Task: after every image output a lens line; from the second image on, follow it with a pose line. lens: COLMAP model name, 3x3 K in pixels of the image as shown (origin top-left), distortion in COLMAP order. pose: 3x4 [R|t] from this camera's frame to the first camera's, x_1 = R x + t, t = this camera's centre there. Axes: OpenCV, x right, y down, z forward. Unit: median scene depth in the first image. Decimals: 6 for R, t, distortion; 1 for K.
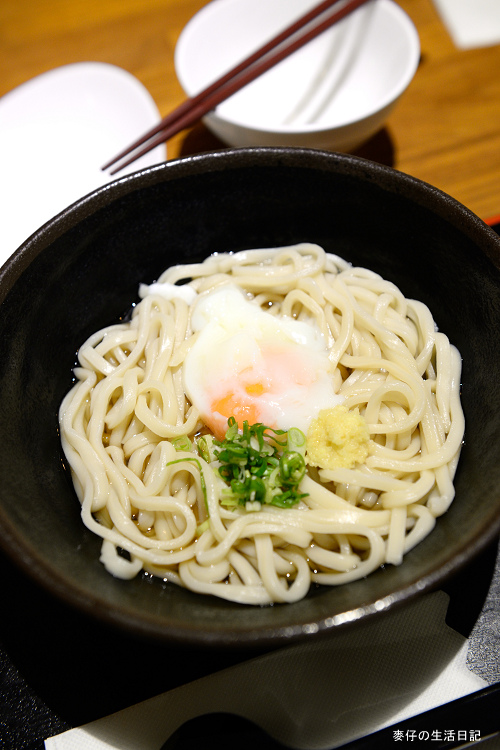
lens RADIAL K [[808.4, 0, 250.0], [0, 808.4, 375.0], [0, 0, 1]] dist [0.060094, 0.019746]
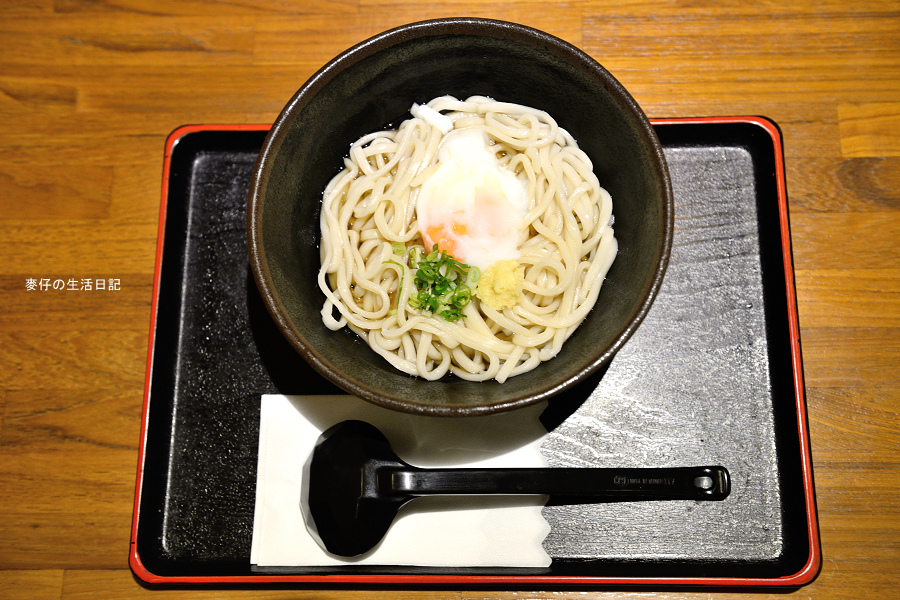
lens RADIAL K [[970.1, 0, 450.0], [0, 970.1, 300.0], [0, 0, 1]] dist [0.060094, 0.019746]
pose [[0.941154, 0.331492, -0.065893, 0.139561], [-0.291944, 0.895596, 0.335674, -0.424849], [0.170287, -0.296684, 0.939671, -0.588937]]
